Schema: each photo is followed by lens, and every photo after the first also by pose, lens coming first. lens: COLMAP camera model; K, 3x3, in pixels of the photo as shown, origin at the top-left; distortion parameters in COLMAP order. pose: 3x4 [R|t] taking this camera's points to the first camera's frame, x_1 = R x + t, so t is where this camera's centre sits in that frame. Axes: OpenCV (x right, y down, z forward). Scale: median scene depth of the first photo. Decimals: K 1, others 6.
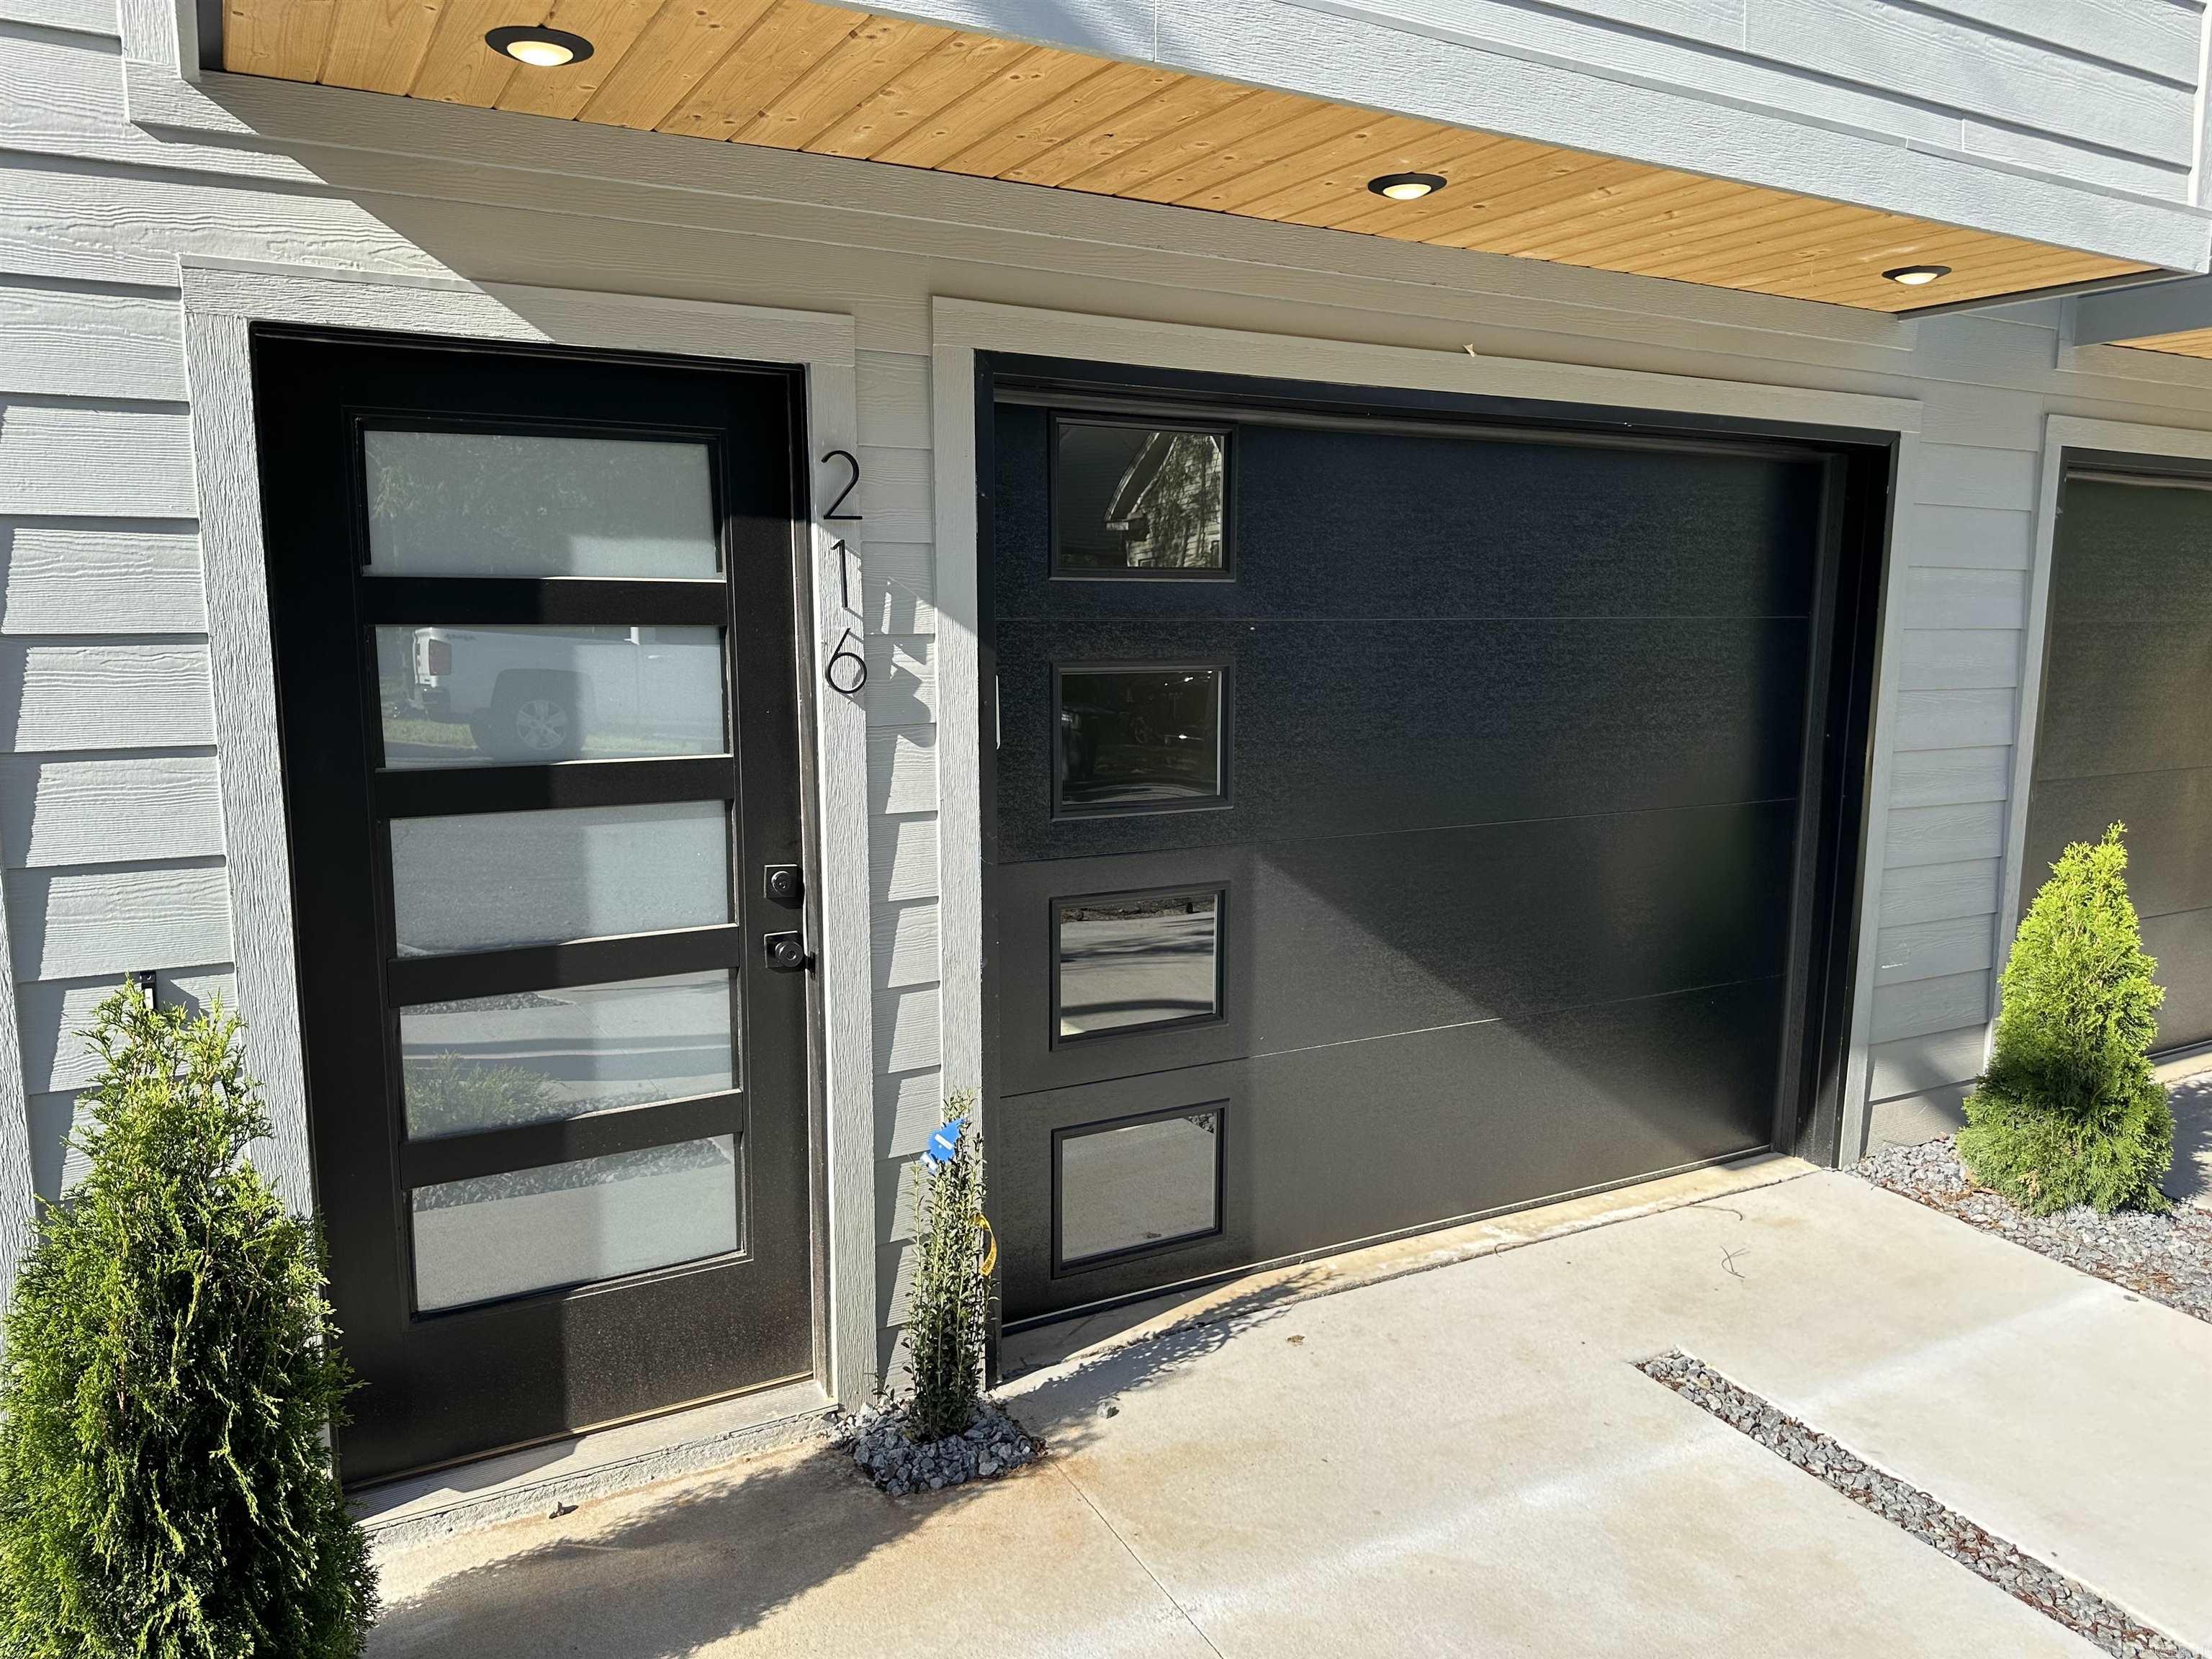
lens RADIAL K [[1557.0, 0, 1114.9], [0, 1557.0, 822.6], [0, 0, 1]] dist [0.003640, -0.009161]
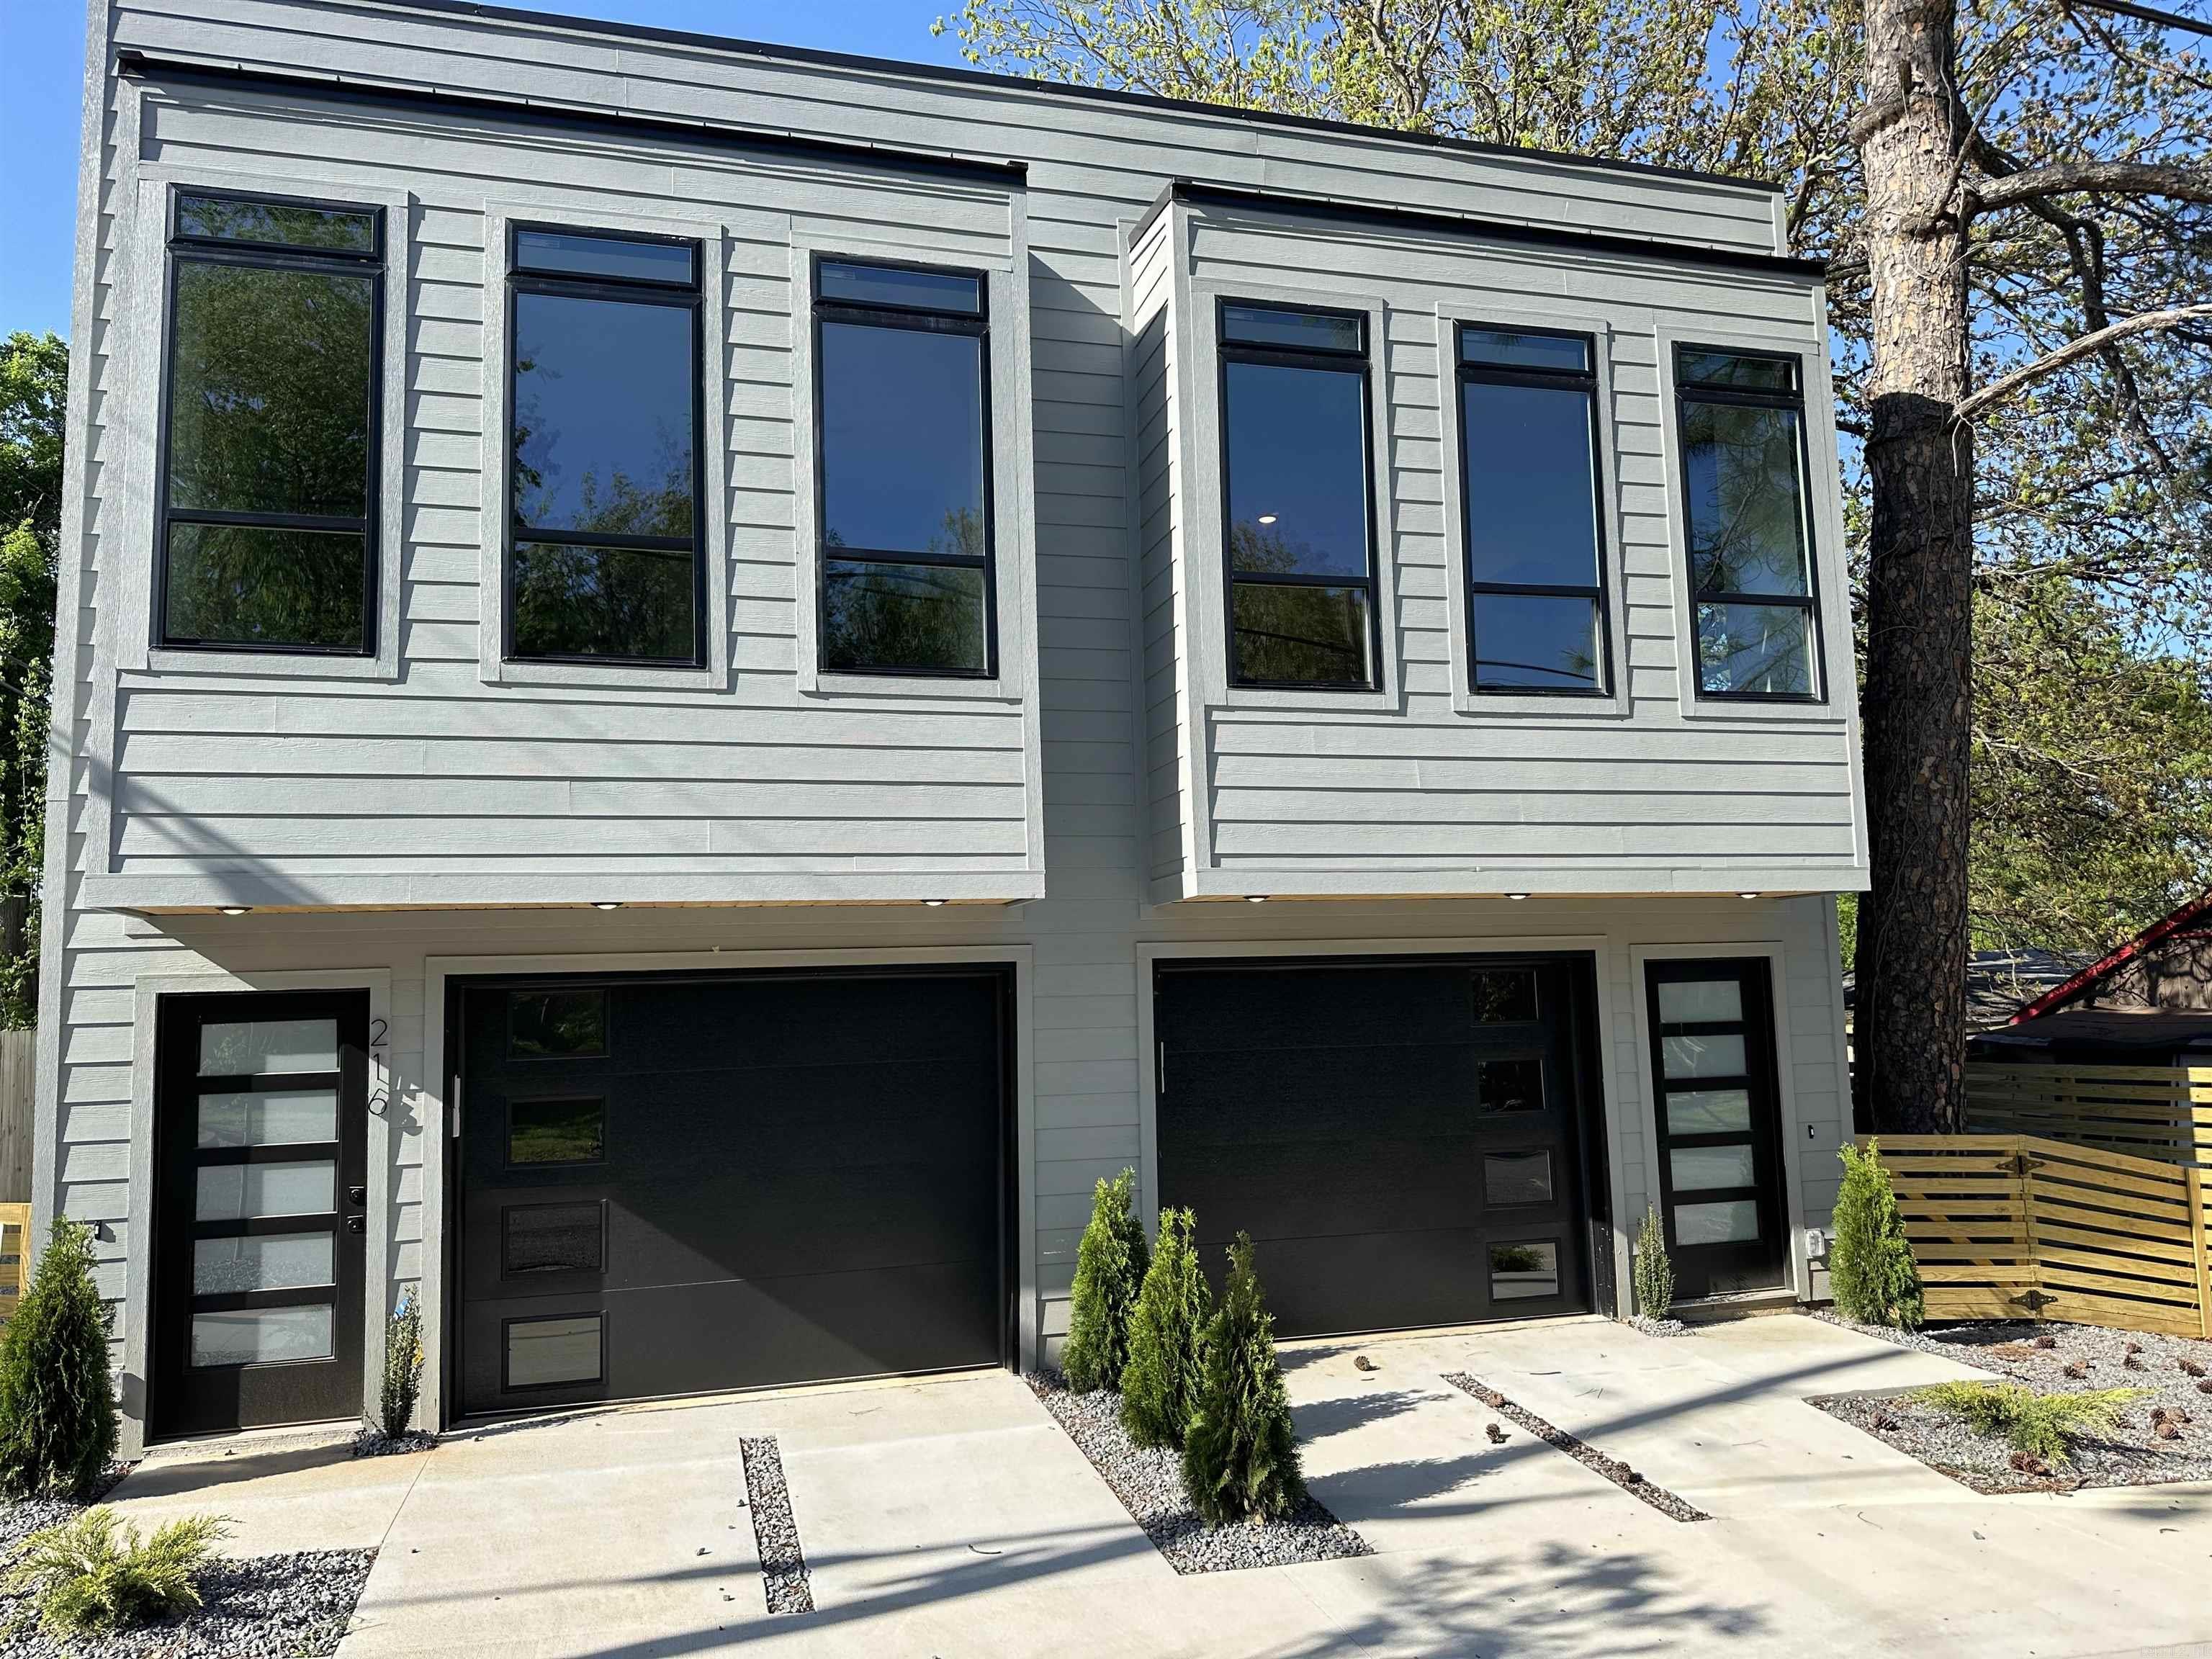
lens RADIAL K [[1557.0, 0, 1095.0], [0, 1557.0, 834.2], [0, 0, 1]] dist [0.003640, -0.009161]
pose [[0.971246, -0.066947, -0.228470, 1.572599], [0.007226, 0.967497, -0.252781, 0.121940], [0.237967, 0.243862, 0.940161, -1.204113]]
